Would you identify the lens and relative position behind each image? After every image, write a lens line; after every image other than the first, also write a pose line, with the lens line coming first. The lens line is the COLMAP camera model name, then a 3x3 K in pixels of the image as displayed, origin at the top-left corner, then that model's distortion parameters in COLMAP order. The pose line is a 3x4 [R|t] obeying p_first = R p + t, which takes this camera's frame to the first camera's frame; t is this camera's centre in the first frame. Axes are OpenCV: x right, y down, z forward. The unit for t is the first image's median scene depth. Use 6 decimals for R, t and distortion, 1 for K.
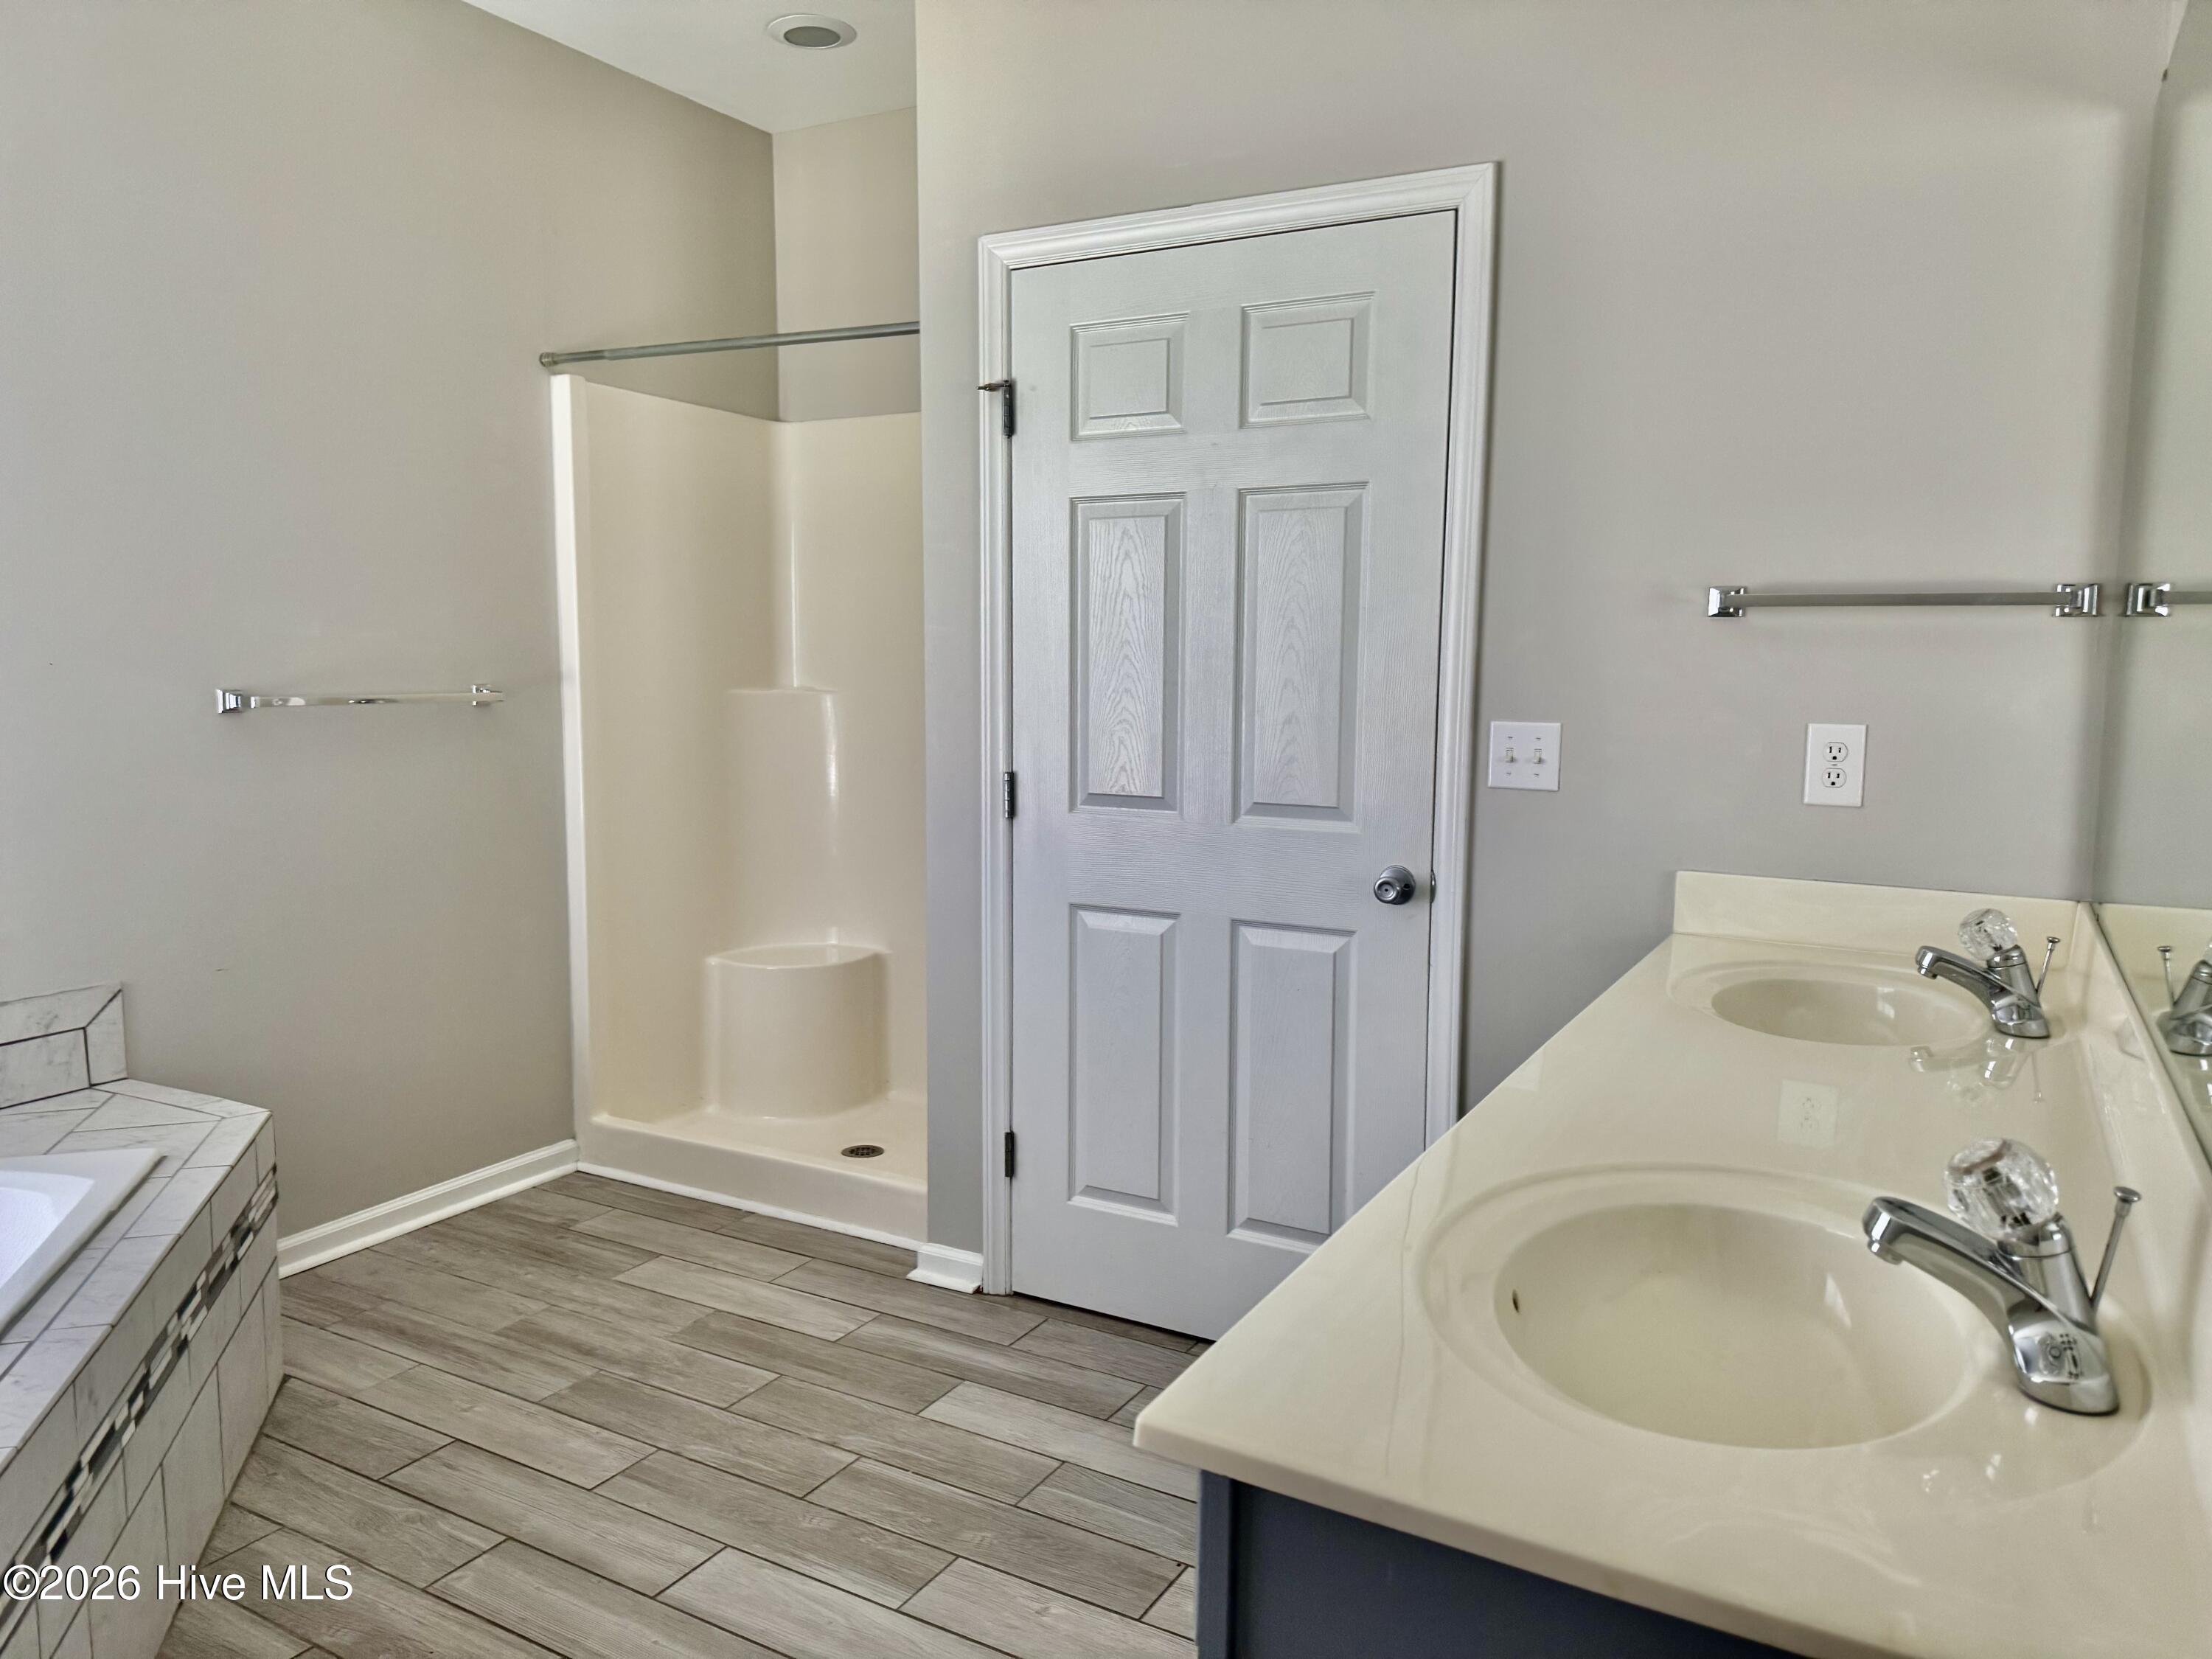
lens RADIAL K [[1531.0, 0, 1101.5], [0, 1531.0, 837.1], [0, 0, 1]] dist [0.108440, -0.185782]
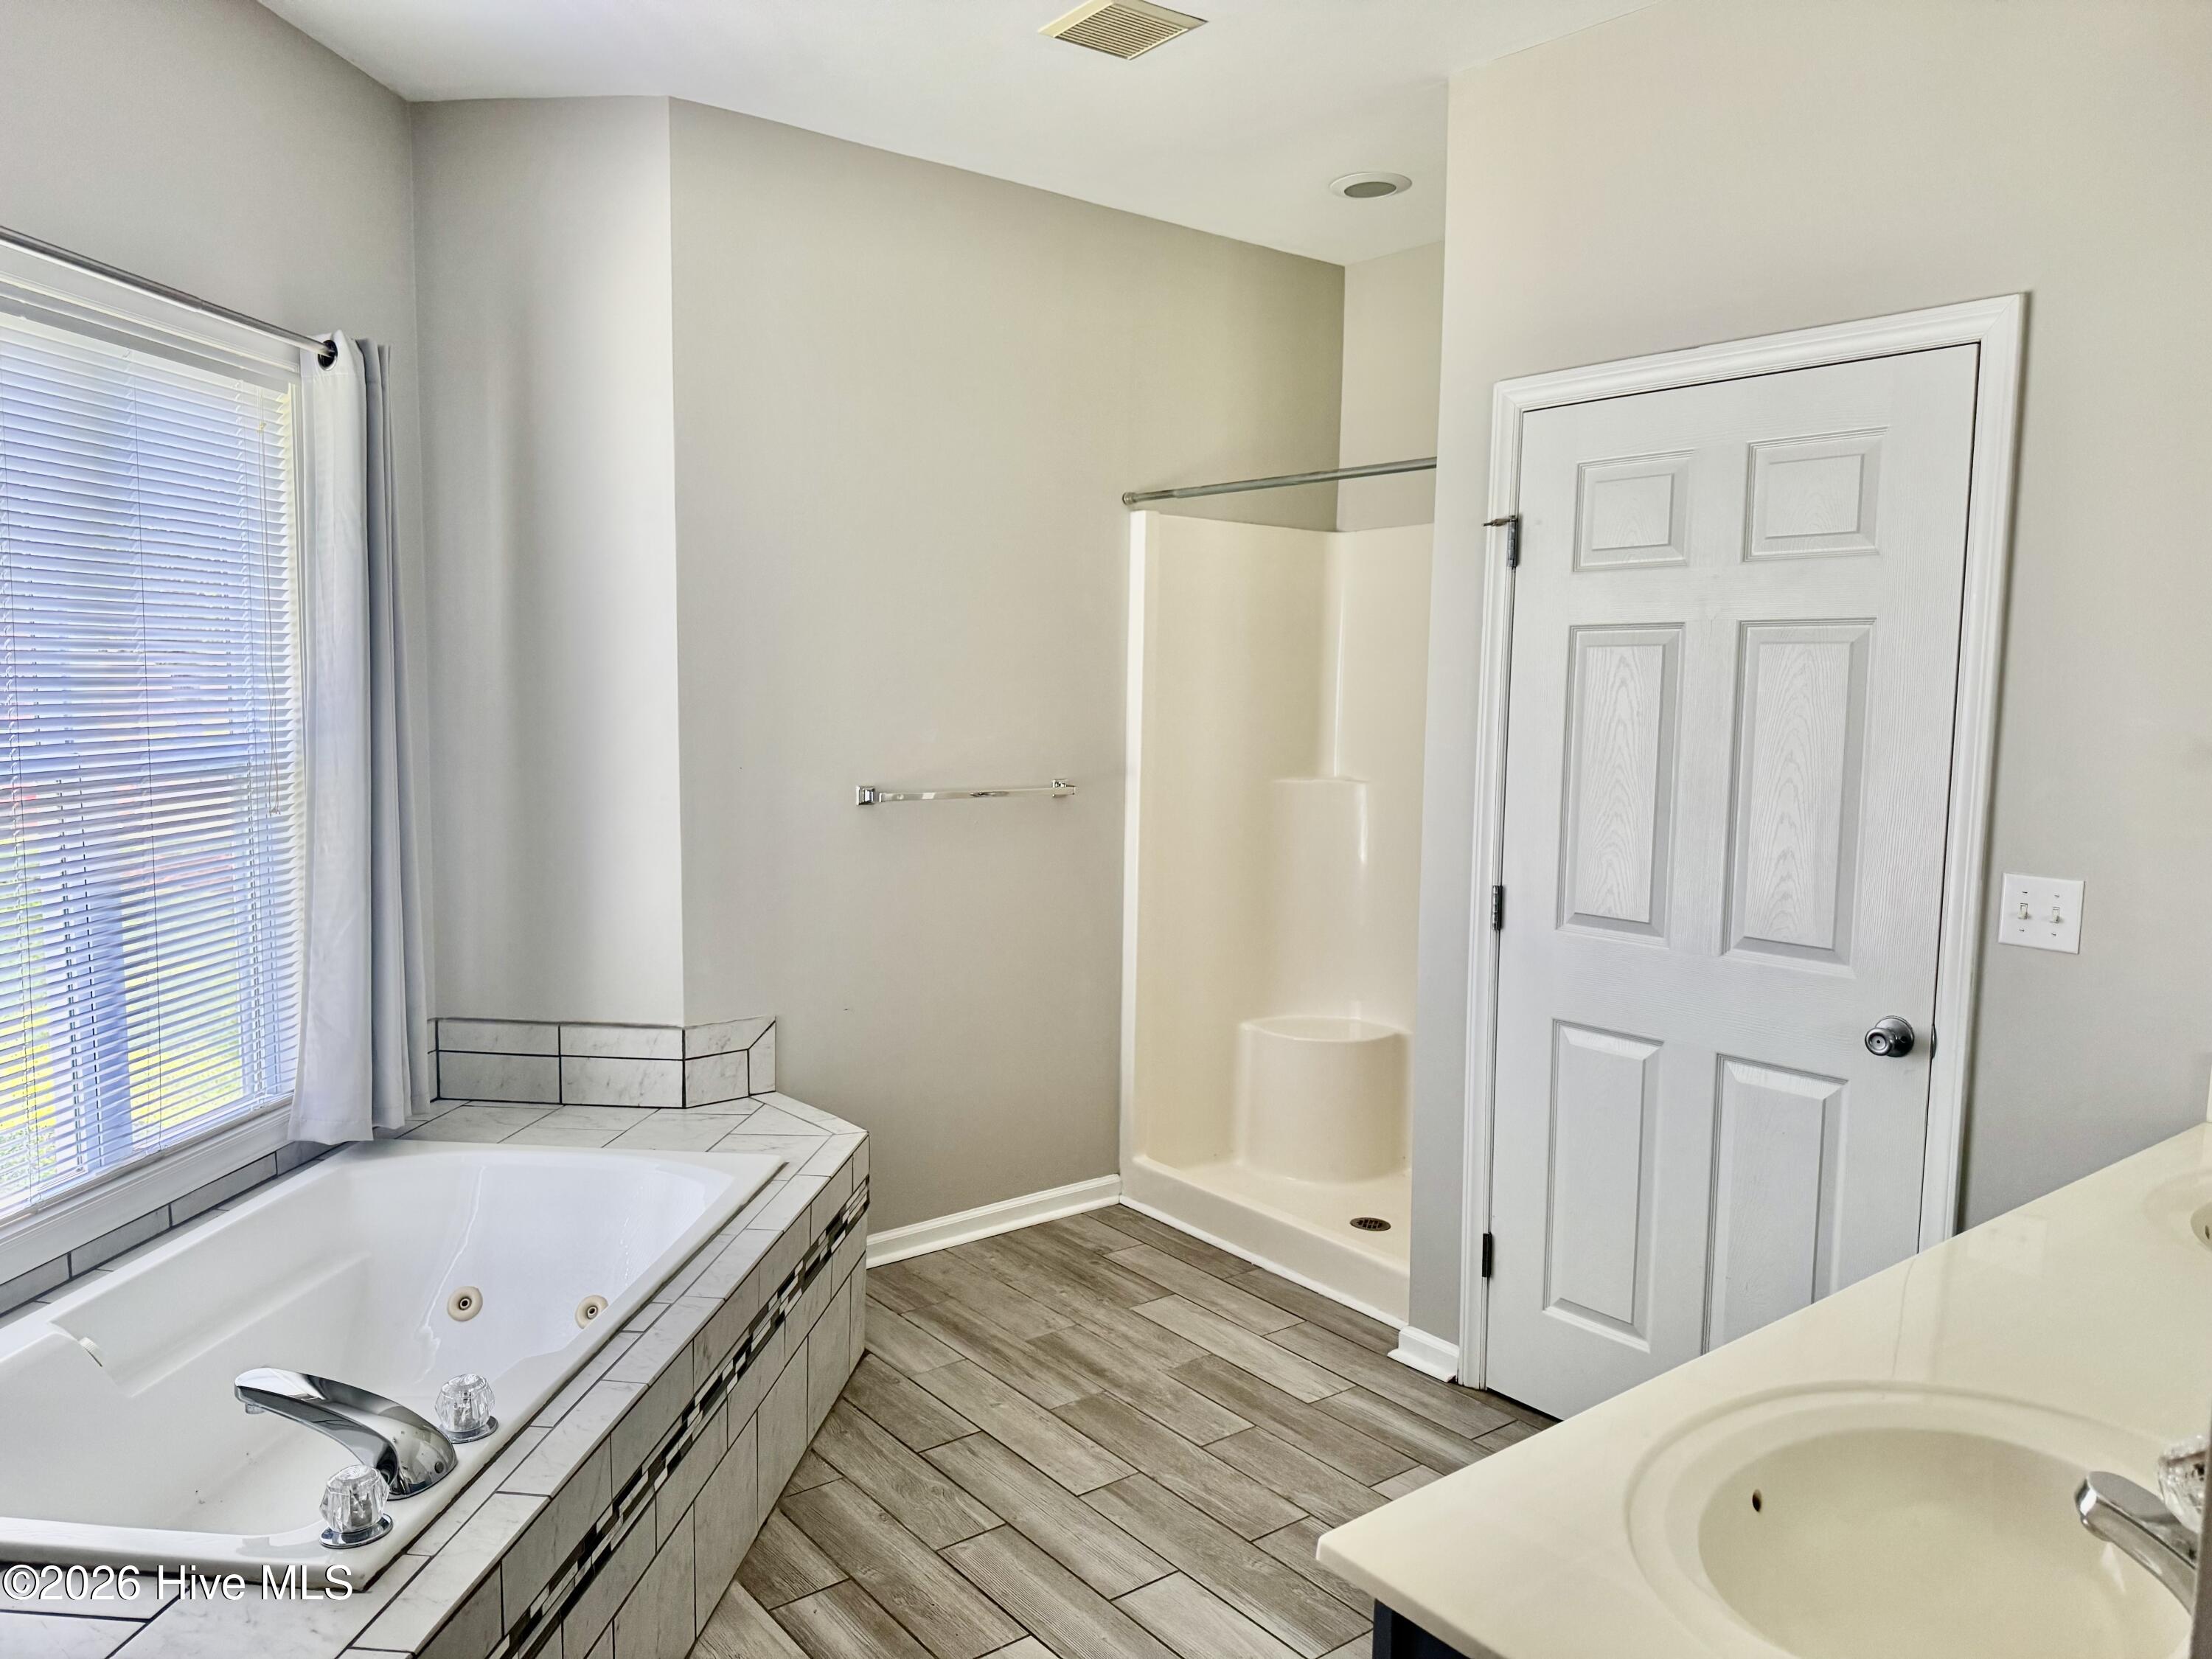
lens RADIAL K [[1531.0, 0, 1101.5], [0, 1531.0, 837.1], [0, 0, 1]] dist [0.108440, -0.185782]
pose [[0.924434, 0.042564, -0.378960, 0.093590], [-0.052384, 0.998505, -0.015635, -0.049170], [0.377728, 0.034305, 0.925281, -0.078261]]
